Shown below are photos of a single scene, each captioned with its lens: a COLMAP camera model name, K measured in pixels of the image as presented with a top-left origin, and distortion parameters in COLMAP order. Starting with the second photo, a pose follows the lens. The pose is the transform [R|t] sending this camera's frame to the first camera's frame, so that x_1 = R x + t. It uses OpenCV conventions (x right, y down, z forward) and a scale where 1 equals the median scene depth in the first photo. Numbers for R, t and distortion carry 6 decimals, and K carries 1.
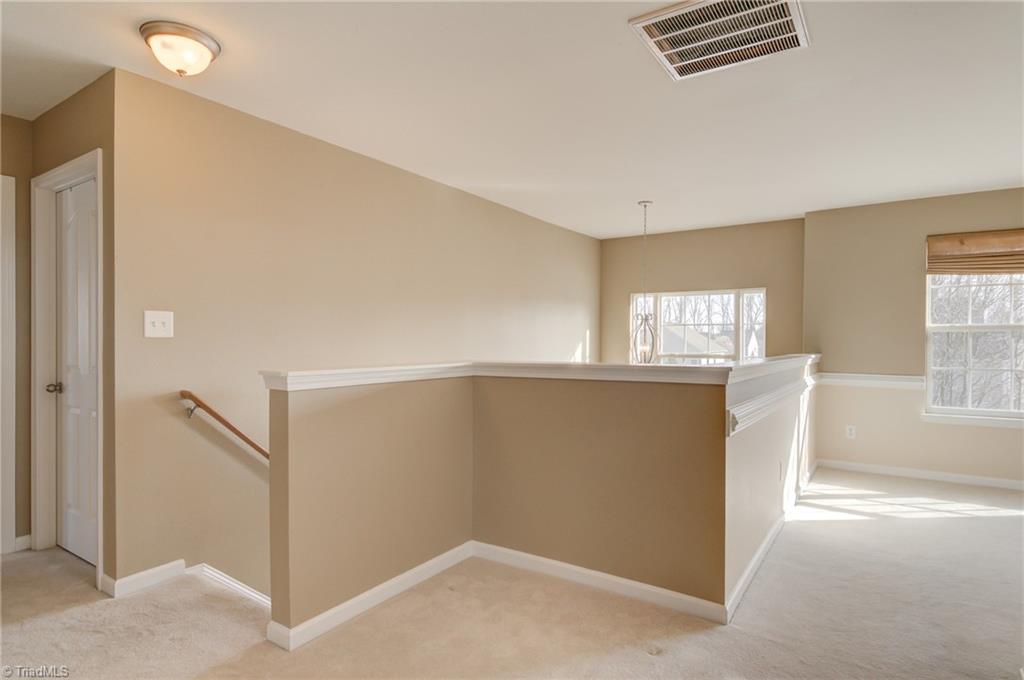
lens RADIAL K [[554.5, 0, 512.8], [0, 554.5, 344.4], [0, 0, 1]] dist [-0.002869, -0.001124]
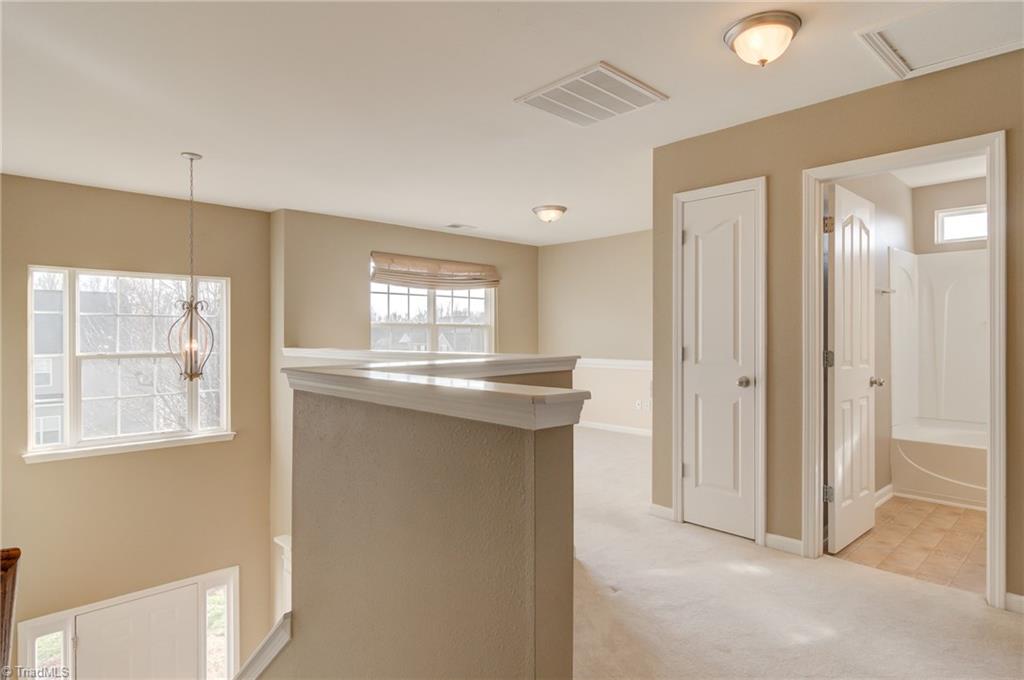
lens RADIAL K [[554.5, 0, 512.8], [0, 554.5, 344.4], [0, 0, 1]] dist [-0.002869, -0.001124]
pose [[0.205970, -0.020547, 0.978343, -0.424485], [0.008810, 0.999778, 0.019143, -0.005432], [-0.978519, 0.004676, 0.206105, 0.411518]]
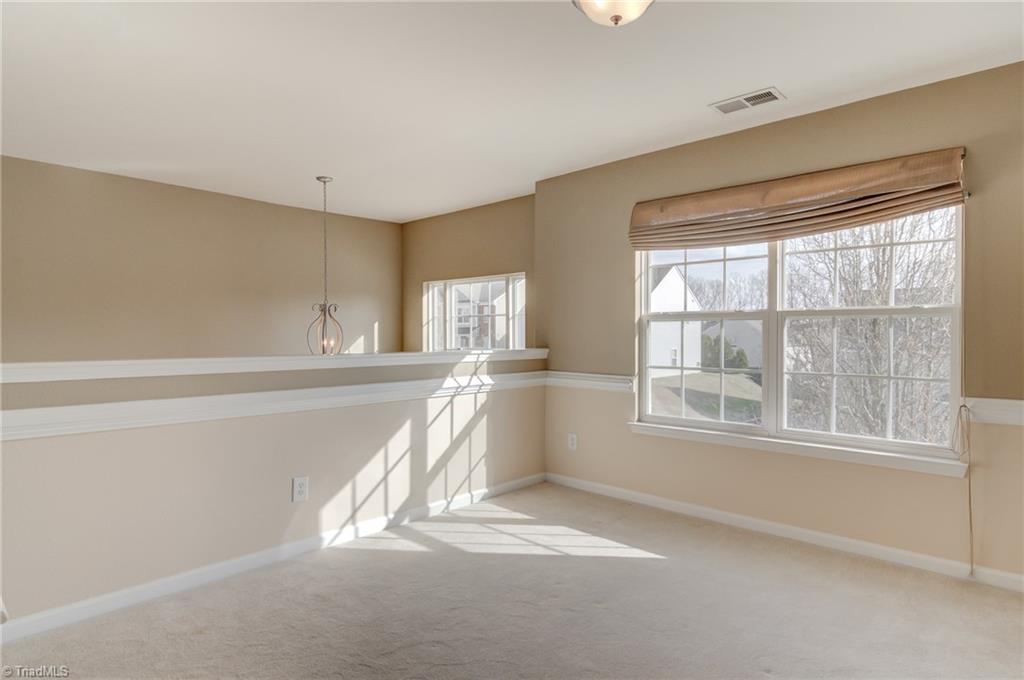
lens RADIAL K [[550.8, 0, 512.0], [0, 550.8, 340.0], [0, 0, 1]] dist [0.001583, -0.000129]
pose [[0.990199, -0.003493, -0.139620, 0.660017], [0.004621, 0.999959, 0.007756, -0.003042], [0.139587, -0.008326, 0.990175, 0.168896]]
